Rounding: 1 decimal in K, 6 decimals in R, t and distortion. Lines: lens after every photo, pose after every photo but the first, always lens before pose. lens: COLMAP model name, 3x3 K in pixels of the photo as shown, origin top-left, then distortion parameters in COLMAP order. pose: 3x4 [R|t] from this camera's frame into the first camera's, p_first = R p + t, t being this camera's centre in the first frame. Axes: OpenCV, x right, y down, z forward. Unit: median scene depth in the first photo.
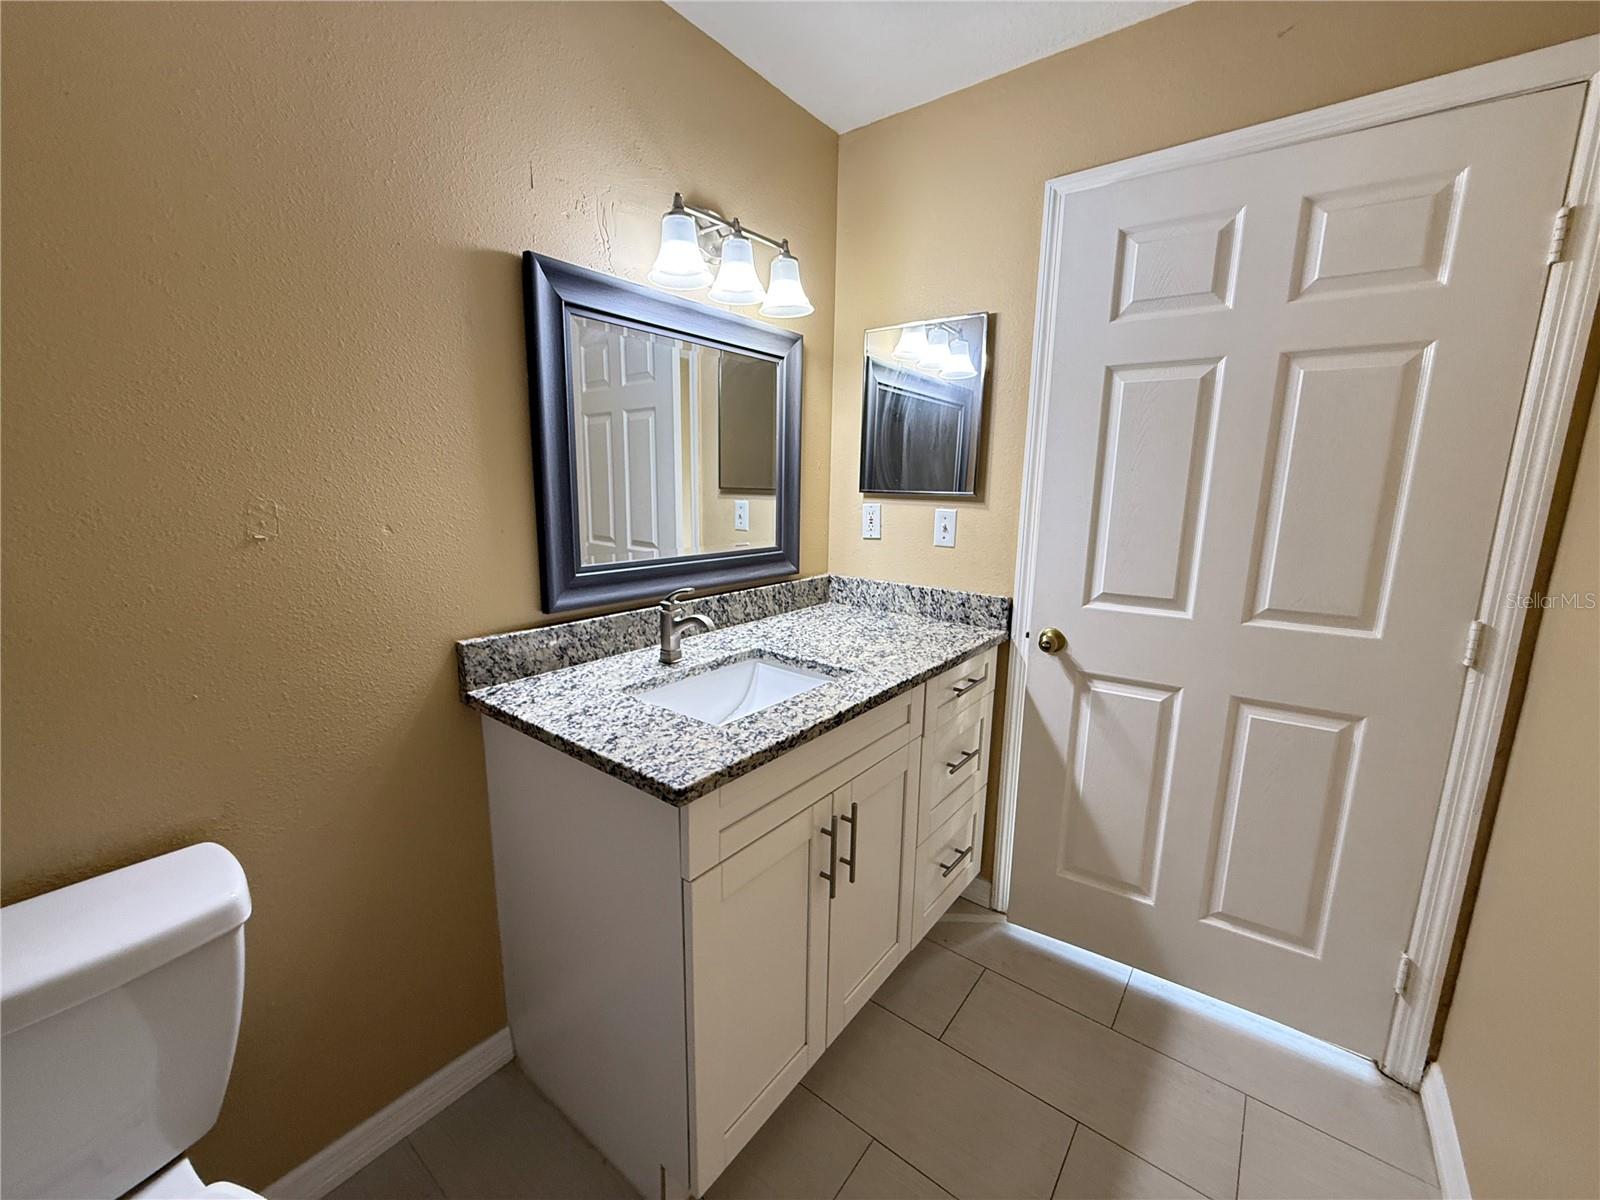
lens RADIAL K [[637.7, 0, 797.6], [0, 637.7, 599.9], [0, 0, 1]] dist [-0.001960, 0.000034]
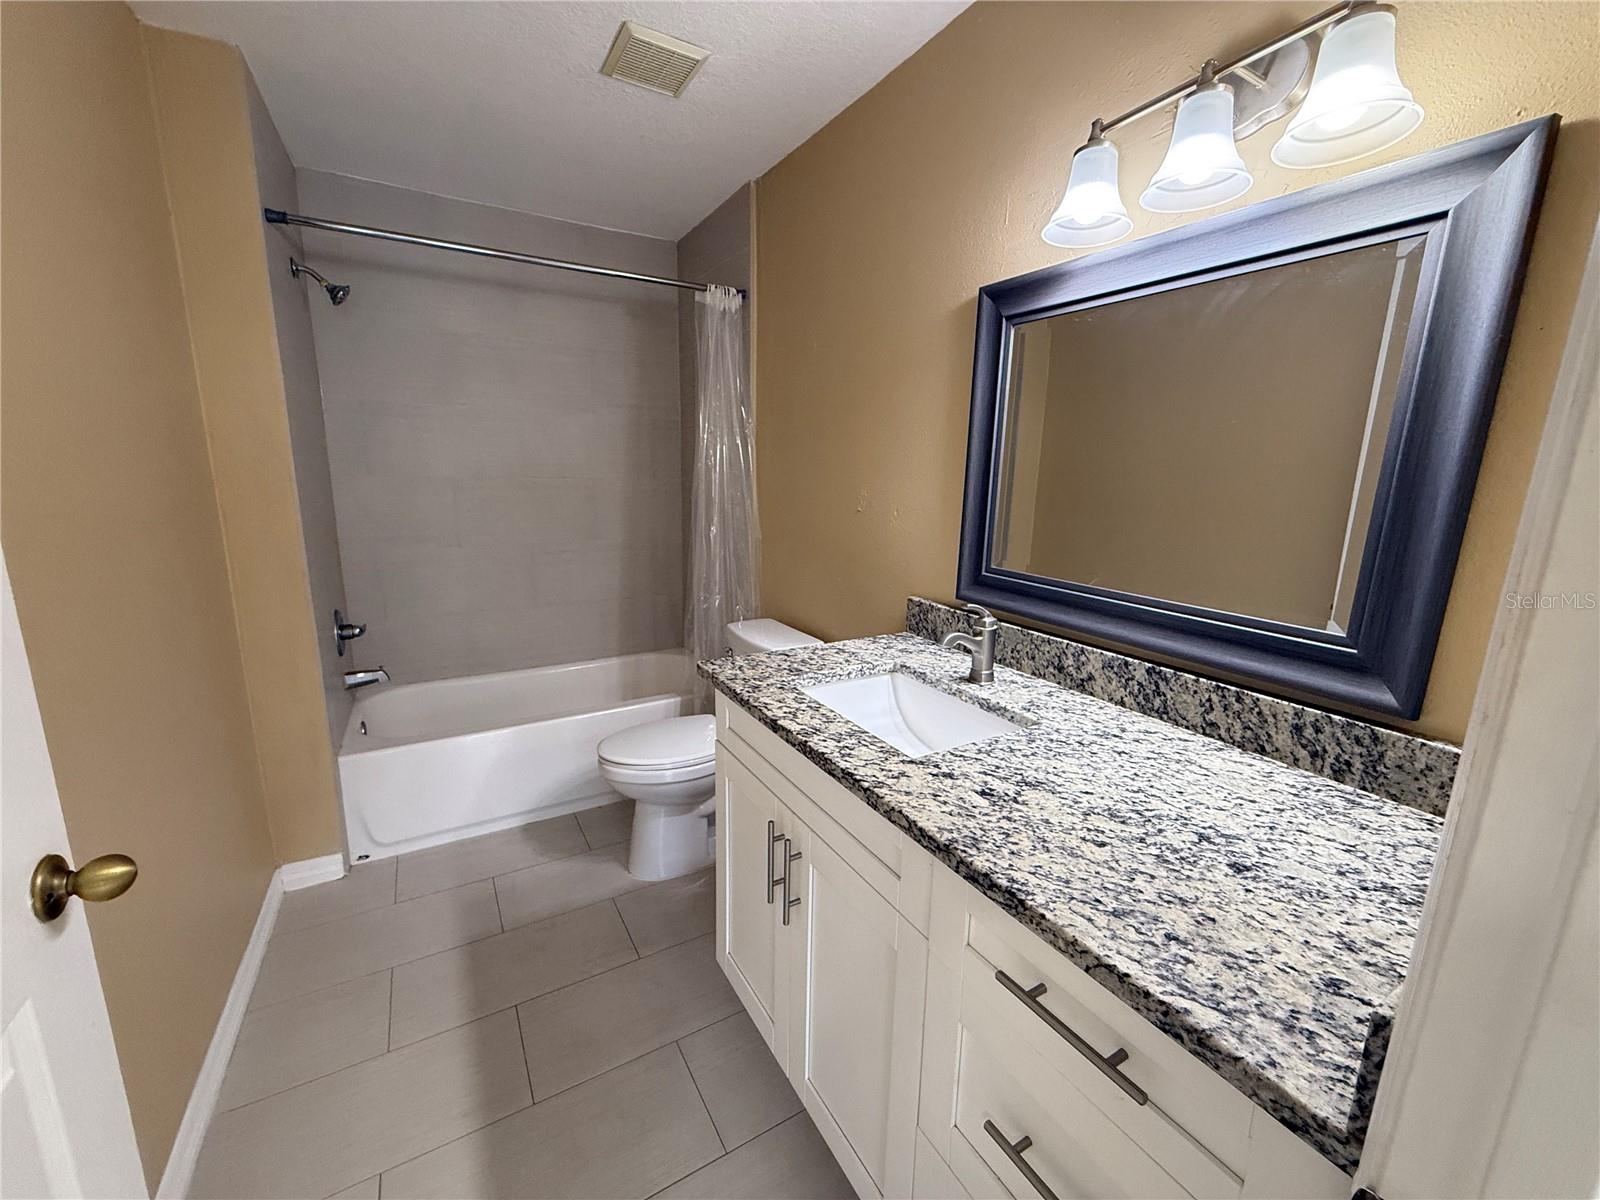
lens RADIAL K [[637.7, 0, 797.6], [0, 637.7, 599.9], [0, 0, 1]] dist [-0.001960, 0.000034]
pose [[-0.369392, 0.166746, -0.914191, 0.702248], [-0.197857, 0.947100, 0.252695, -0.191365], [0.907966, 0.274222, -0.316859, 0.995374]]
